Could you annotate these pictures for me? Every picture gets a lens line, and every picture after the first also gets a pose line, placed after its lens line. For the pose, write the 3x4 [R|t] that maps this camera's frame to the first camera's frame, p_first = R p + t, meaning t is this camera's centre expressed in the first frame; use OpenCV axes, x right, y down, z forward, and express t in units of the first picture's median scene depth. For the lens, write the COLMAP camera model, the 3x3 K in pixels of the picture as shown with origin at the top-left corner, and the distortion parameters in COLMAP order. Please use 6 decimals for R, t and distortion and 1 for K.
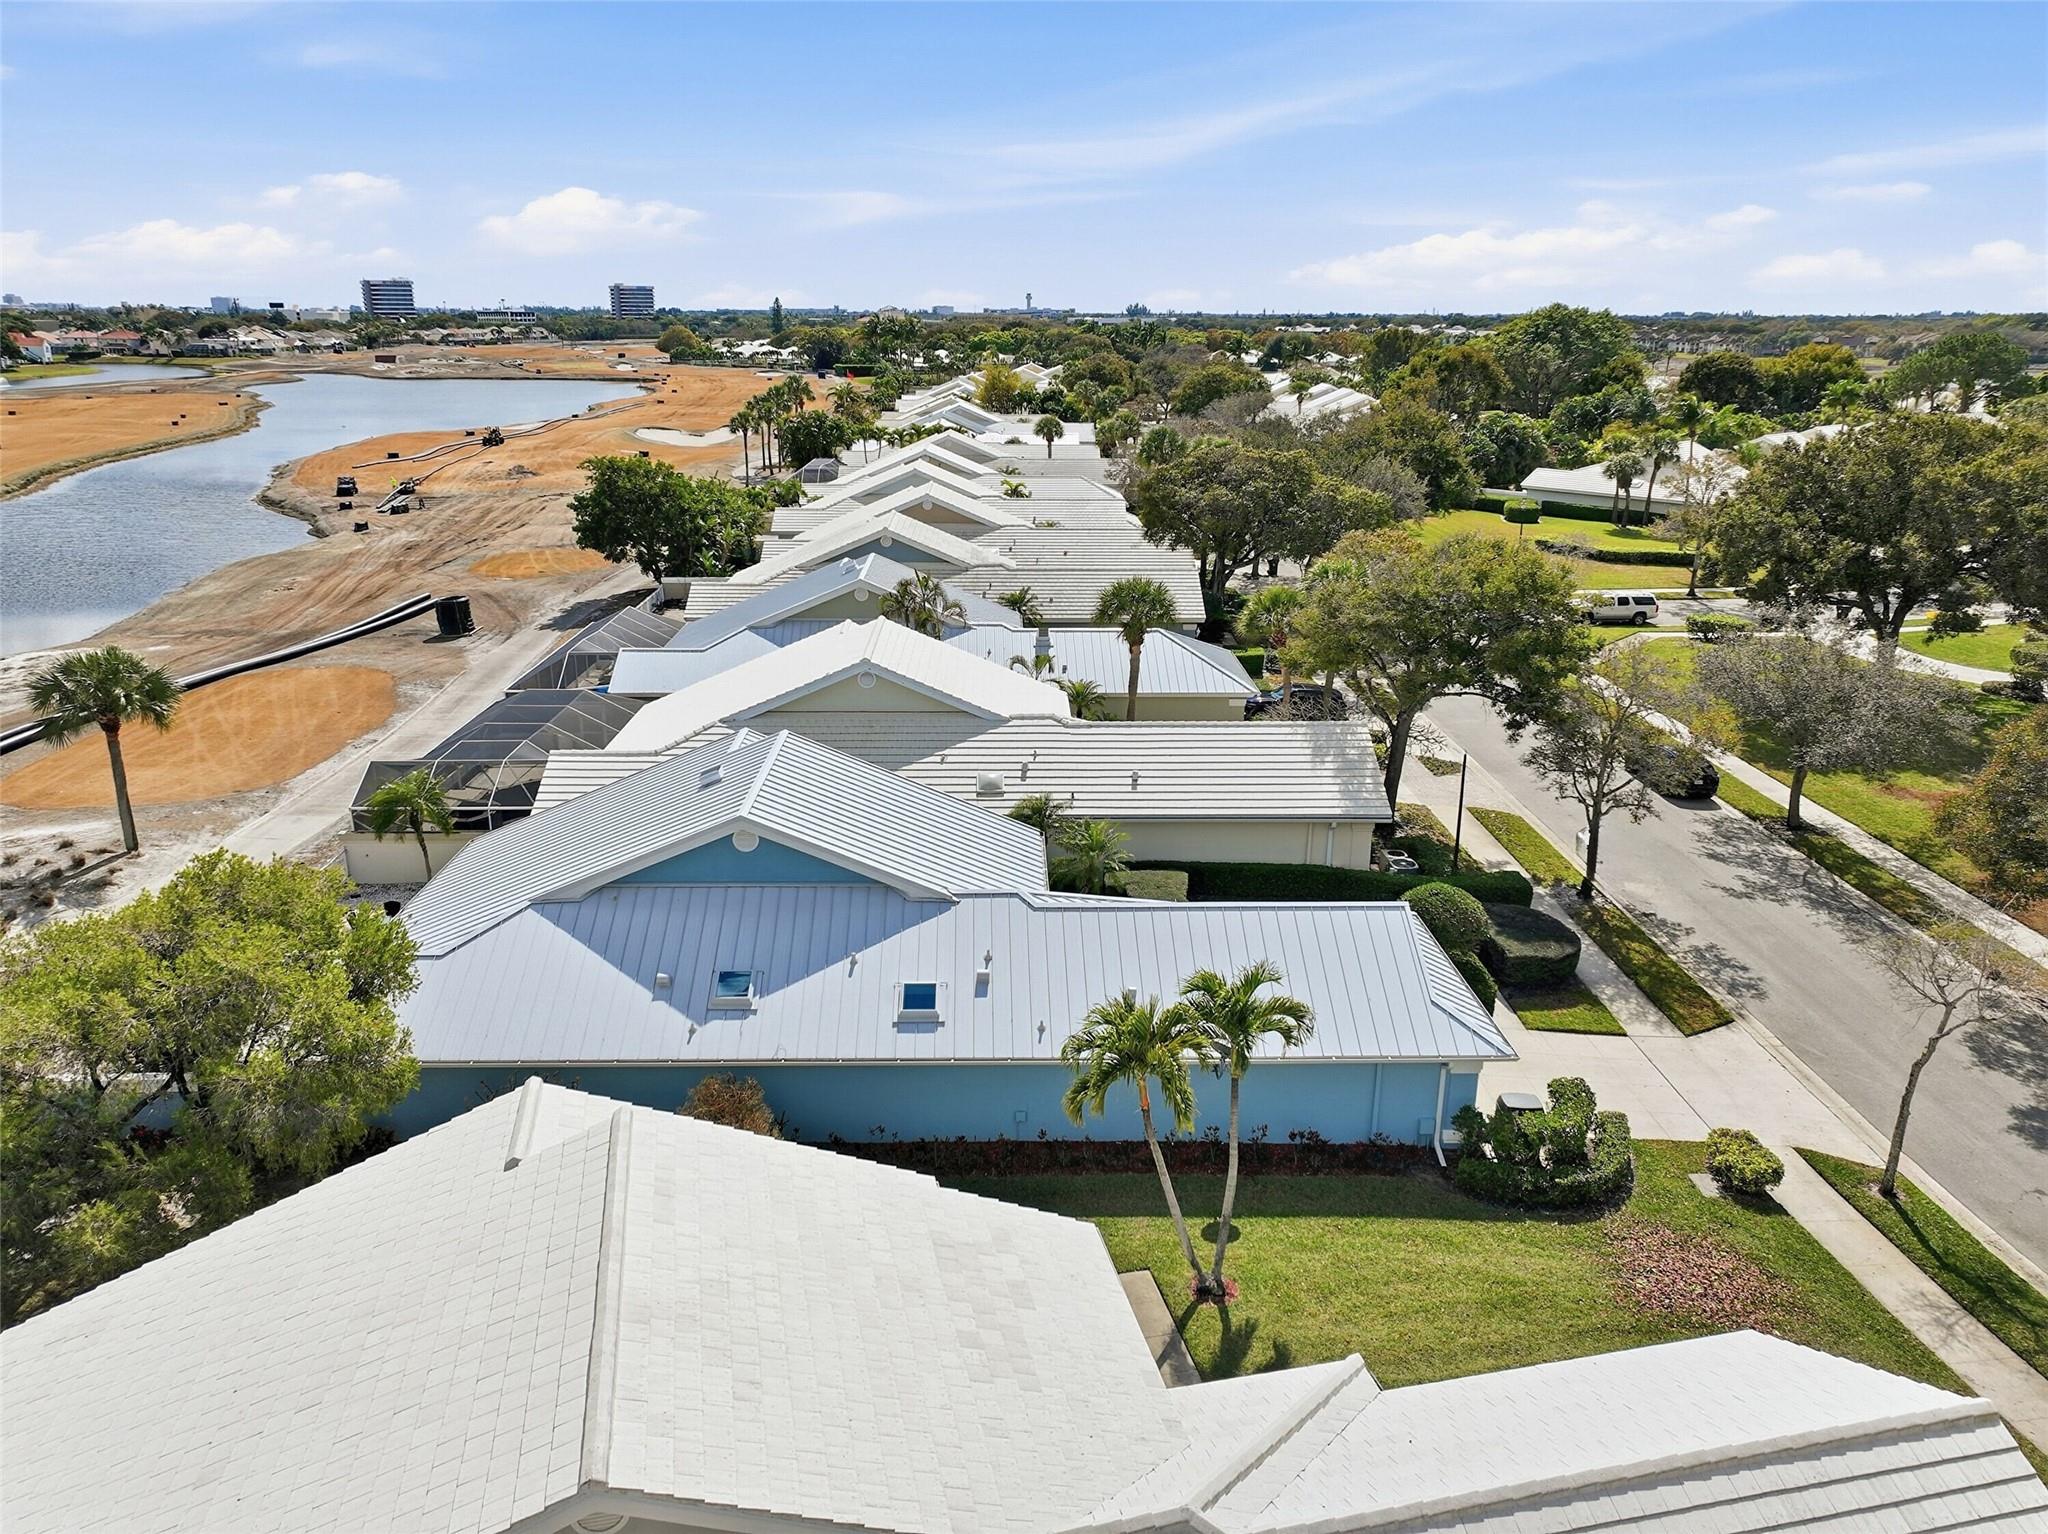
lens RADIAL K [[1431.5, 0, 1024.1], [0, 1431.5, 767.3], [0, 0, 1]] dist [-0.002220, 0.012570]
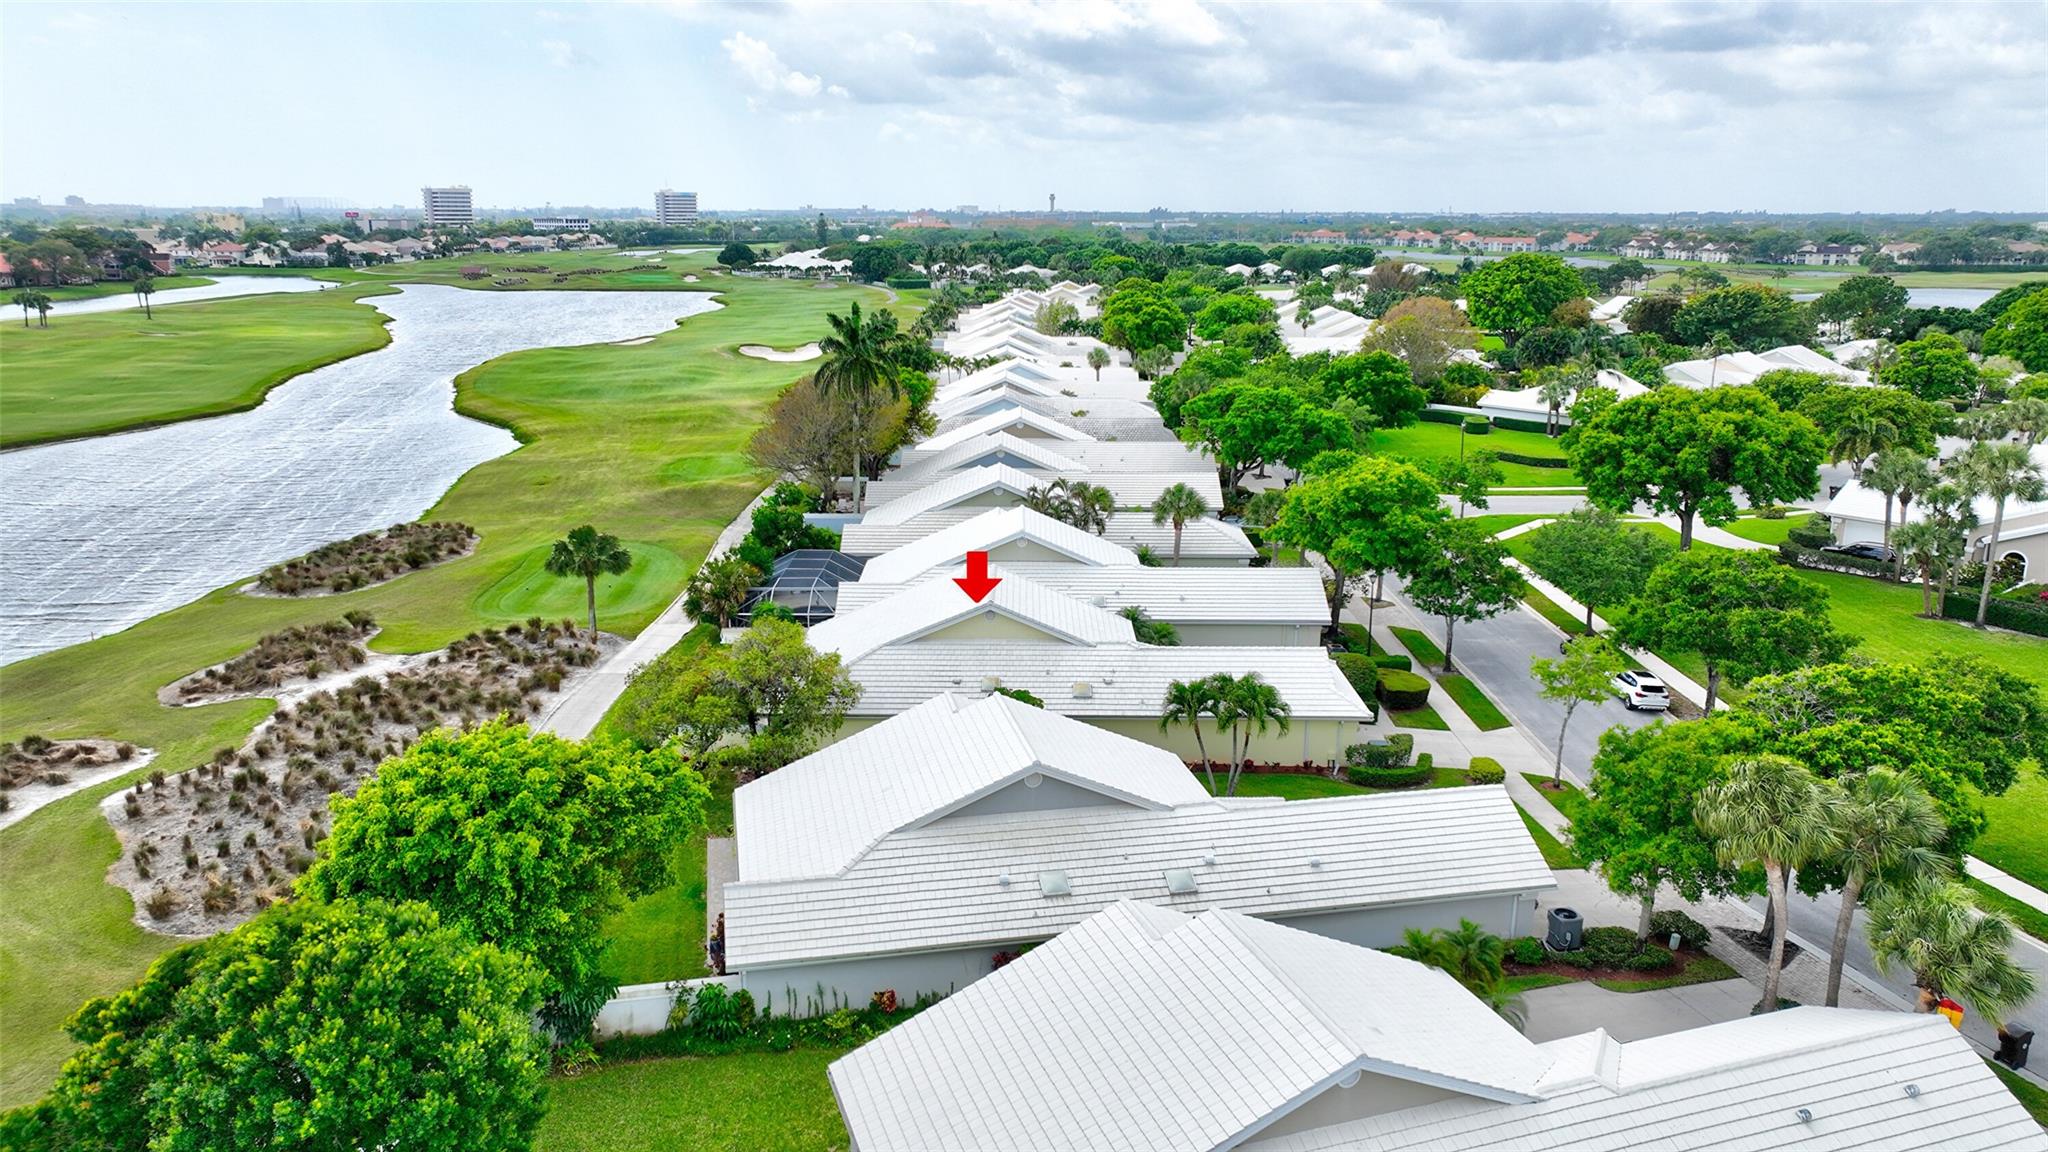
lens RADIAL K [[1434.7, 0, 1019.1], [0, 1434.7, 571.2], [0, 0, 1]] dist [-0.005225, 0.016841]
pose [[0.999826, 0.004060, -0.018230, -0.066844], [-0.005160, 0.998142, -0.060708, 0.061968], [0.017950, 0.060791, 0.997989, -0.560272]]
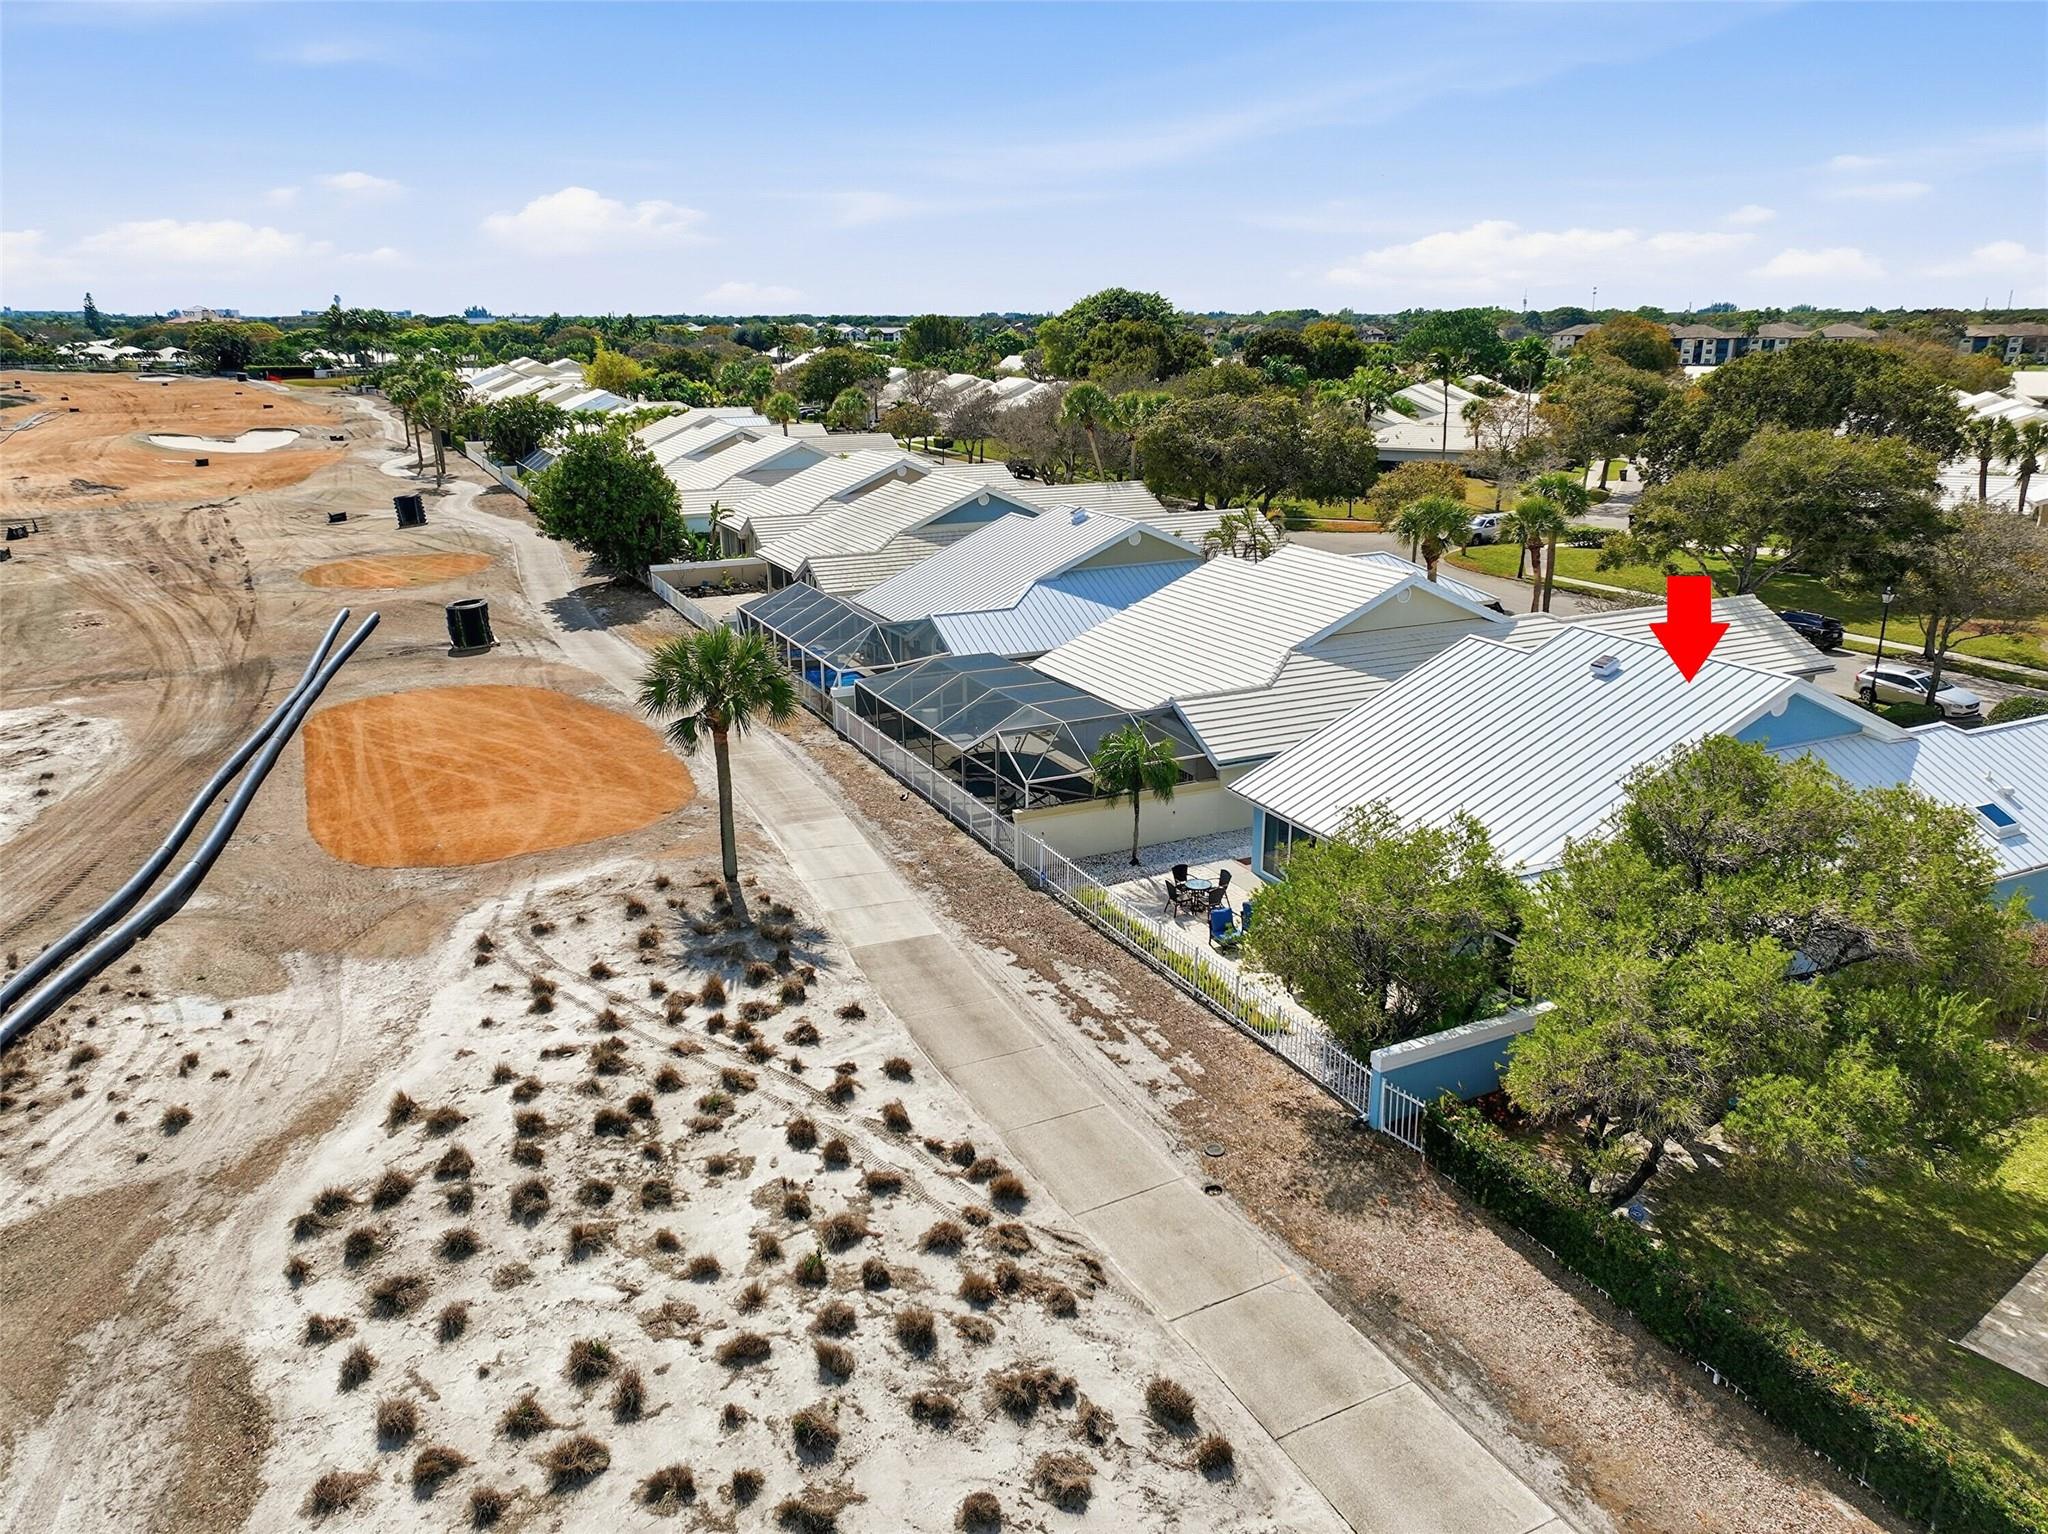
lens RADIAL K [[1431.5, 0, 1017.2], [0, 1431.5, 765.1], [0, 0, 1]] dist [-0.002220, 0.012570]
pose [[0.906325, -0.131325, 0.401657, -0.631795], [0.132610, 0.990859, 0.024740, -0.003120], [-0.401234, 0.030842, 0.915456, 0.152740]]
